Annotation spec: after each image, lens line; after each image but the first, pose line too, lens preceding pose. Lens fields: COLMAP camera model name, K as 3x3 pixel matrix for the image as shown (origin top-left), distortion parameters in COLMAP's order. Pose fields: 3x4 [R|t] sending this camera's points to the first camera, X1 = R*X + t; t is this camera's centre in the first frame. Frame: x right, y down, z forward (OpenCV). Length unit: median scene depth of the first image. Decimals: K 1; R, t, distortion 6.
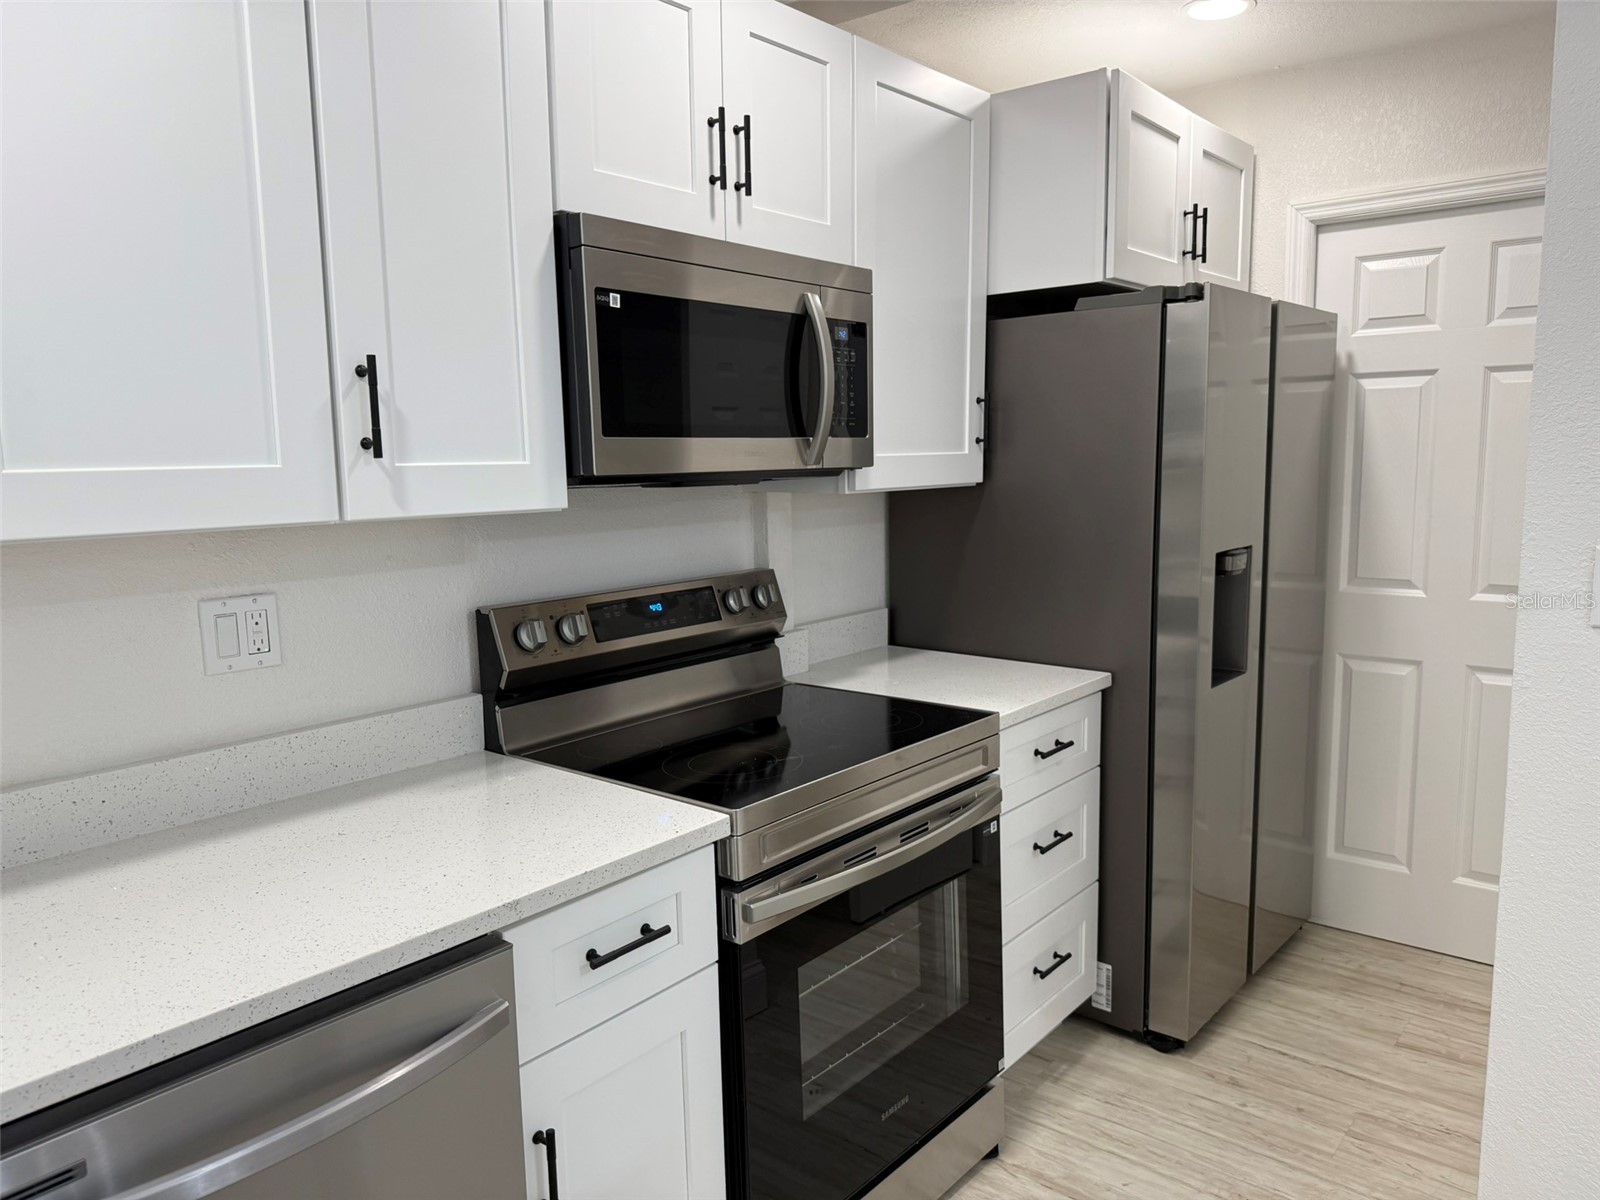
lens RADIAL K [[1138.6, 0, 801.5], [0, 1138.6, 589.1], [0, 0, 1]] dist [0.040412, -0.053102]
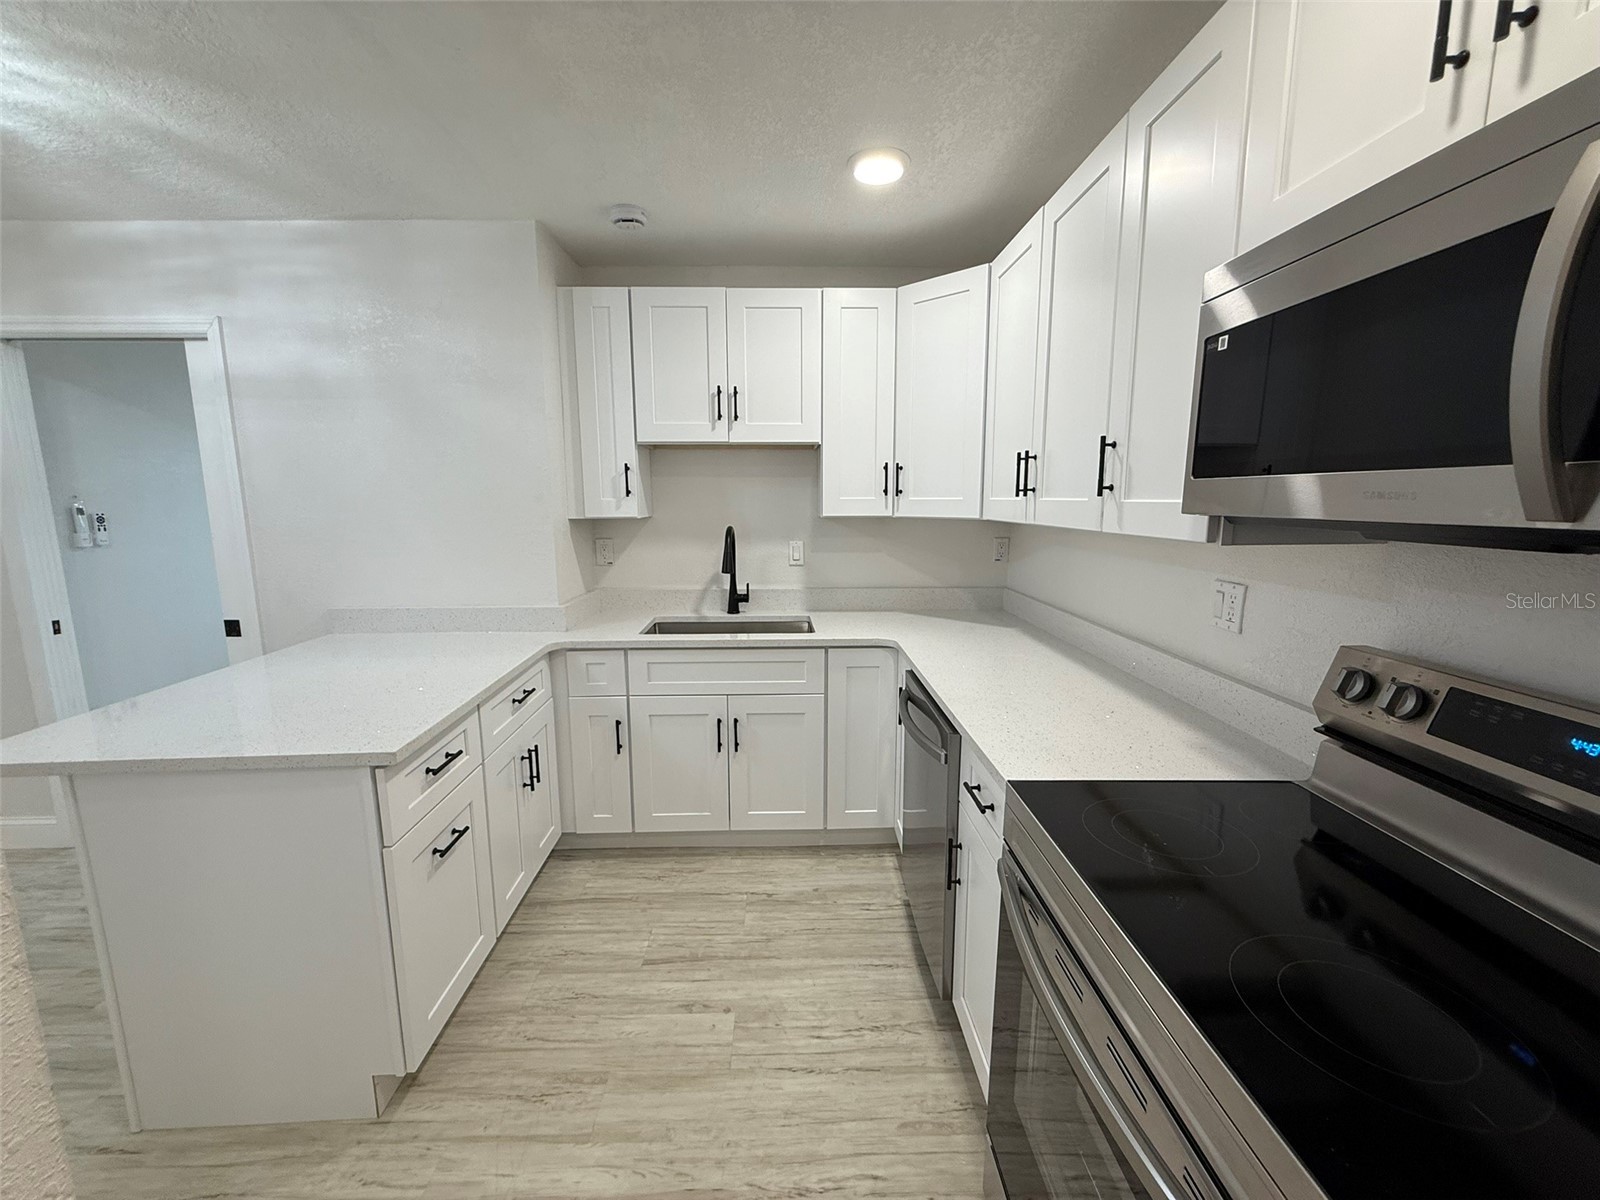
lens RADIAL K [[642.6, 0, 807.7], [0, 642.6, 598.7], [0, 0, 1]] dist [0.006327, -0.000247]
pose [[-0.745249, 0.124214, -0.655114, 0.520127], [-0.062783, 0.965059, 0.254402, -0.159529], [0.663824, 0.230723, -0.711411, 1.235051]]
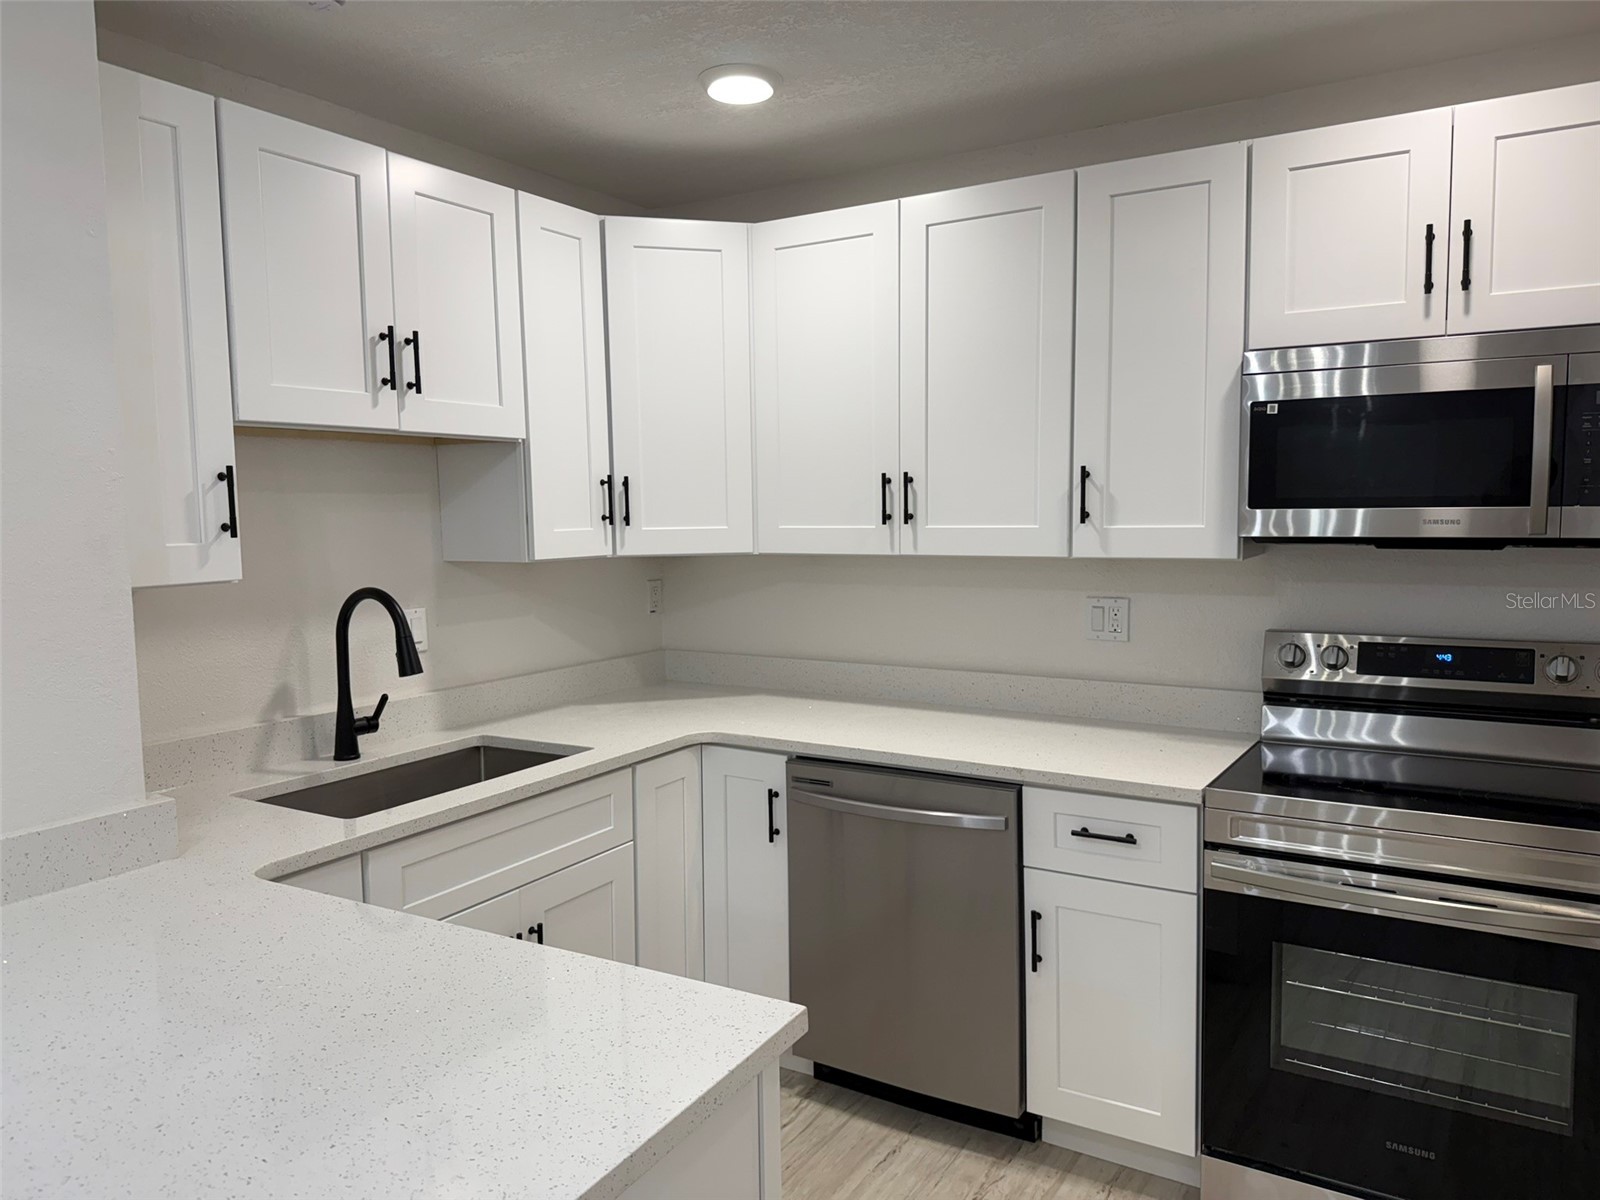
lens RADIAL K [[1138.6, 0, 803.9], [0, 1138.6, 602.5], [0, 0, 1]] dist [0.040412, -0.053102]
pose [[0.158525, 0.103792, -0.981884, 1.118967], [-0.107924, 0.990322, 0.087260, -0.086430], [0.981439, 0.092136, 0.168193, 0.255585]]
